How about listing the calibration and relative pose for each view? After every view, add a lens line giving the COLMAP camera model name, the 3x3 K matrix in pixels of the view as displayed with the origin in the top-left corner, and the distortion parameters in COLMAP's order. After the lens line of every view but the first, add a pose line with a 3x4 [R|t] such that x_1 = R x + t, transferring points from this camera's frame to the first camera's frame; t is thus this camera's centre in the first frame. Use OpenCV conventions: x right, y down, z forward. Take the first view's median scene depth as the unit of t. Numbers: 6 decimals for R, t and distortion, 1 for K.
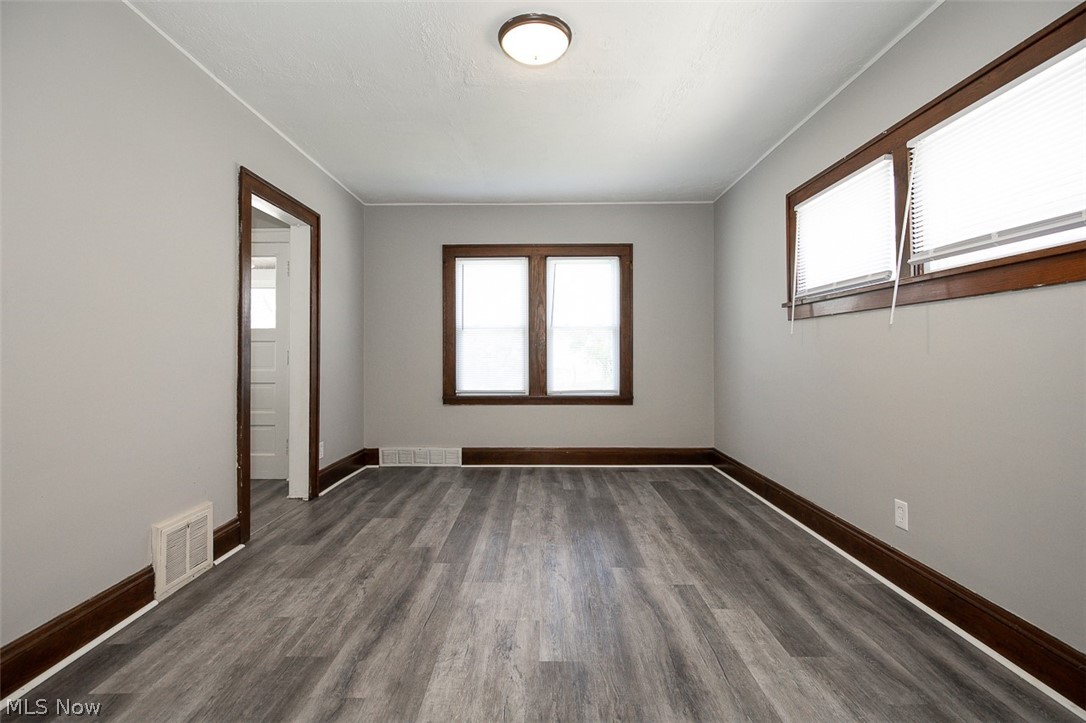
lens RADIAL K [[500.5, 0, 541.9], [0, 500.5, 352.6], [0, 0, 1]] dist [-0.006161, 0.000597]
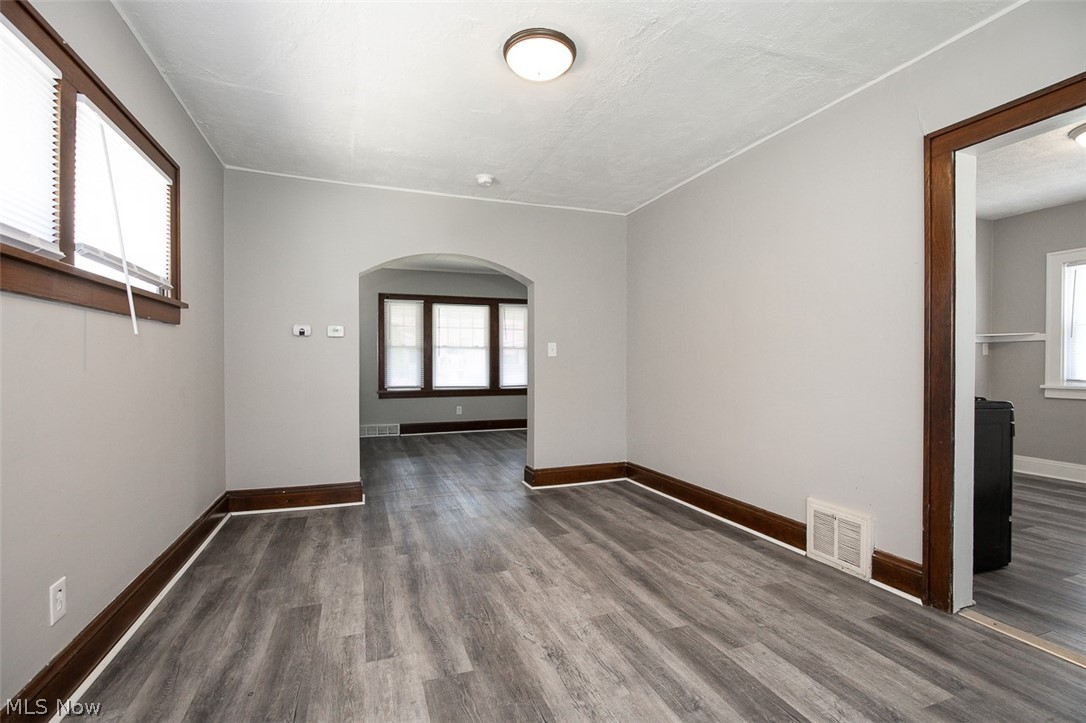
lens RADIAL K [[500.5, 0, 541.9], [0, 500.5, 352.6], [0, 0, 1]] dist [-0.006161, 0.000597]
pose [[-0.937064, -0.006436, -0.349098, 0.347461], [-0.000361, 0.999847, -0.017463, -0.011458], [0.349157, -0.016238, -0.936924, 1.984667]]
